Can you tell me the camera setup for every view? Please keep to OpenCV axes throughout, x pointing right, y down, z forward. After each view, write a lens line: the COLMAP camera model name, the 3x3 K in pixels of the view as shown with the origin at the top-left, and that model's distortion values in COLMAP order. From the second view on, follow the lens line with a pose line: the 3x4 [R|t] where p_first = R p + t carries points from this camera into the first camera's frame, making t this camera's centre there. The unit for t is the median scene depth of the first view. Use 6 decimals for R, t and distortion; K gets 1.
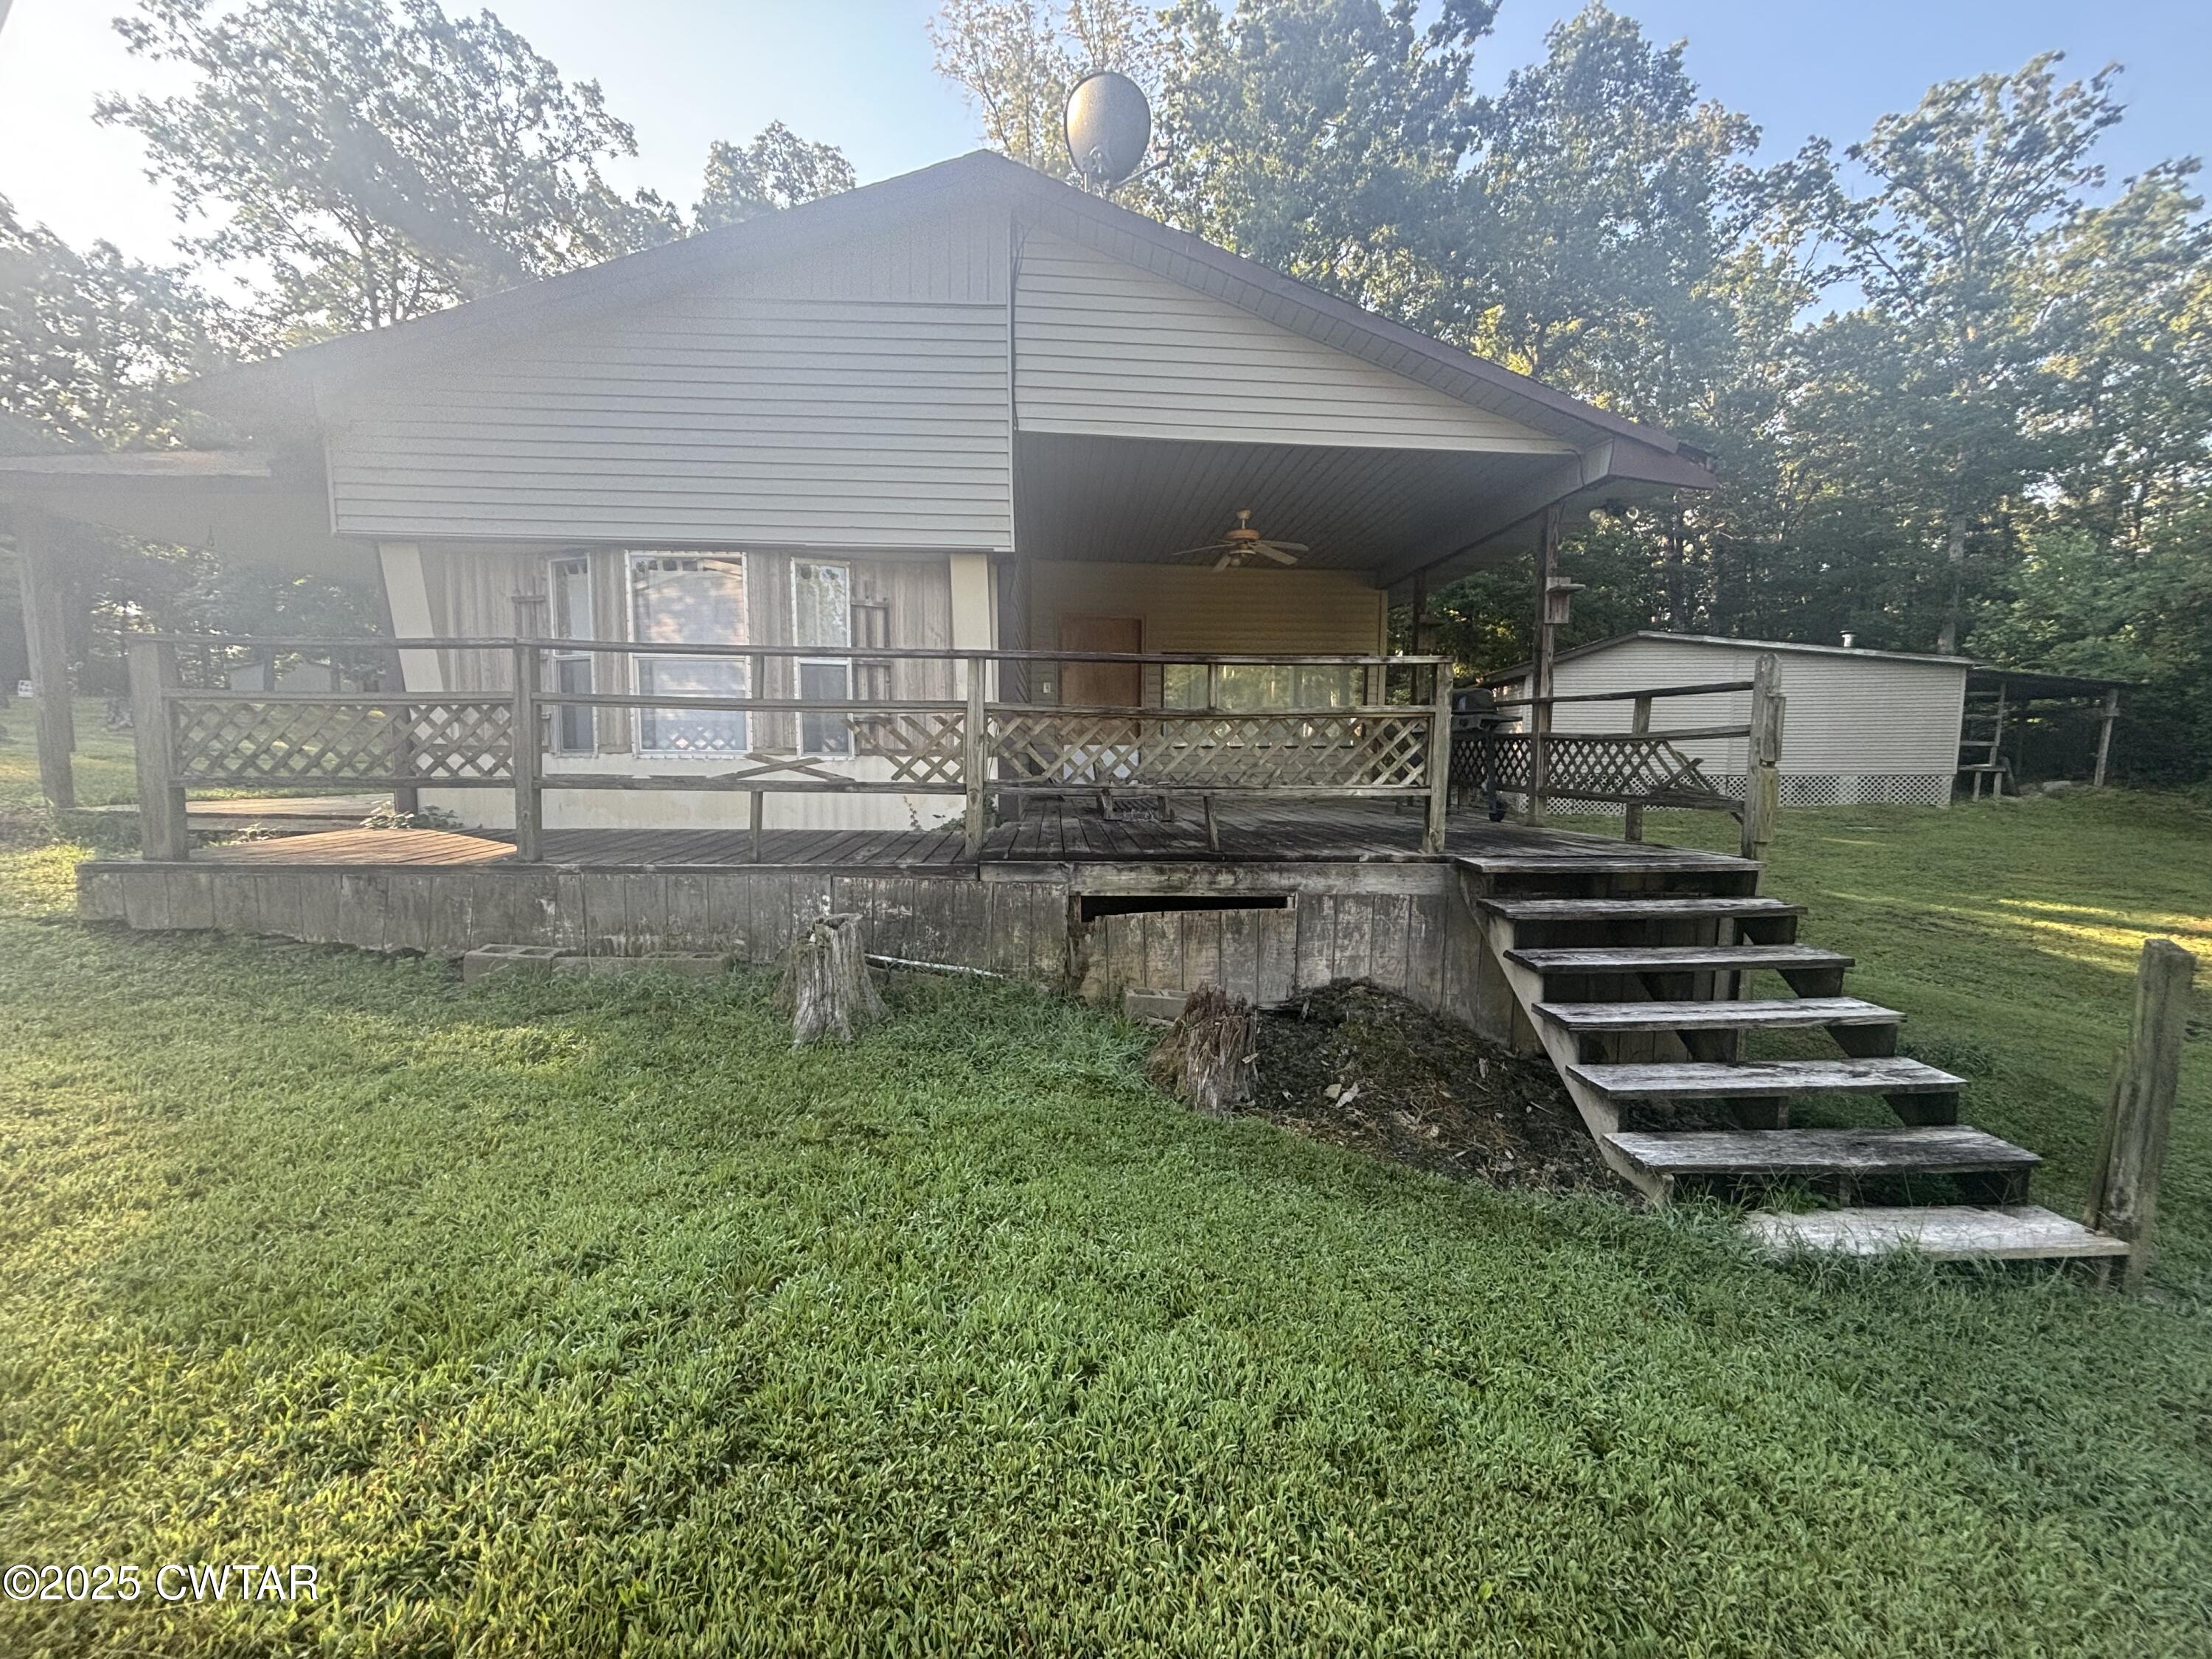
lens RADIAL K [[894.0, 0, 1106.0], [0, 894.0, 829.5], [0, 0, 1]] dist [-0.000333, -0.000414]
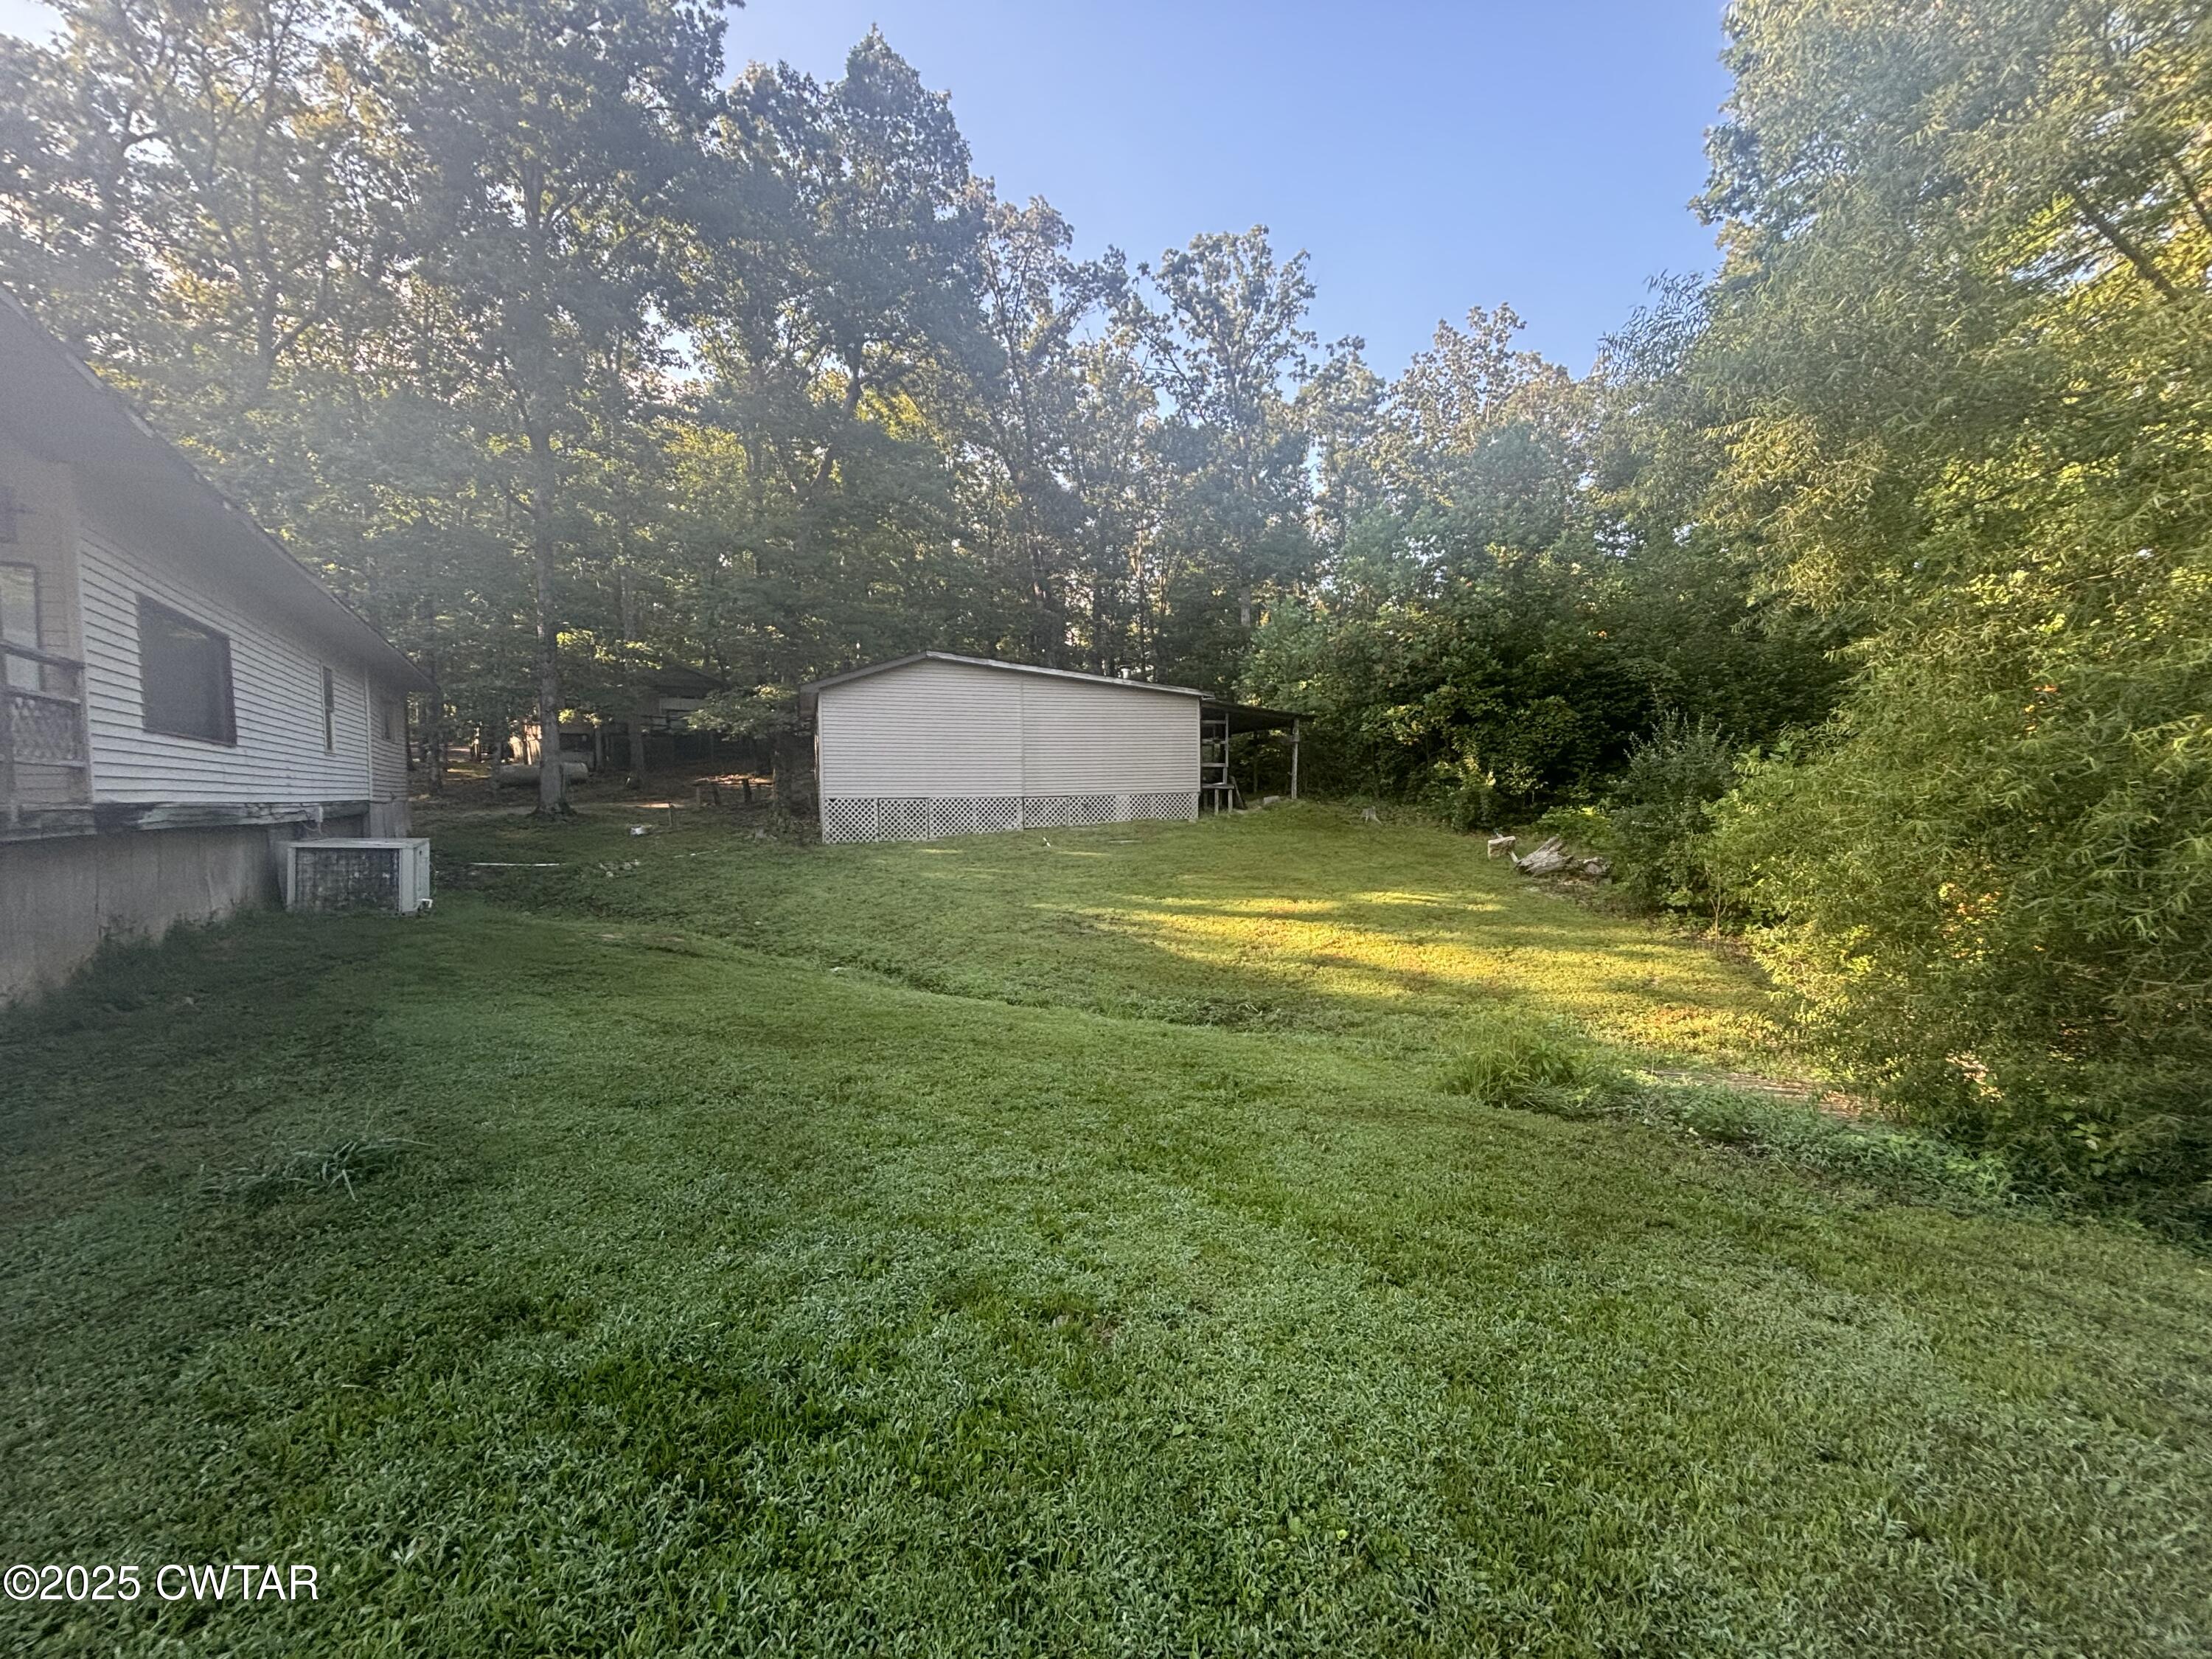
lens RADIAL K [[894.0, 0, 1106.0], [0, 894.0, 829.5], [0, 0, 1]] dist [-0.000333, -0.000414]
pose [[0.878703, -0.035538, 0.476044, 0.215551], [0.060622, 0.997459, -0.037434, 0.015650], [-0.473504, 0.061752, 0.878624, 0.040839]]
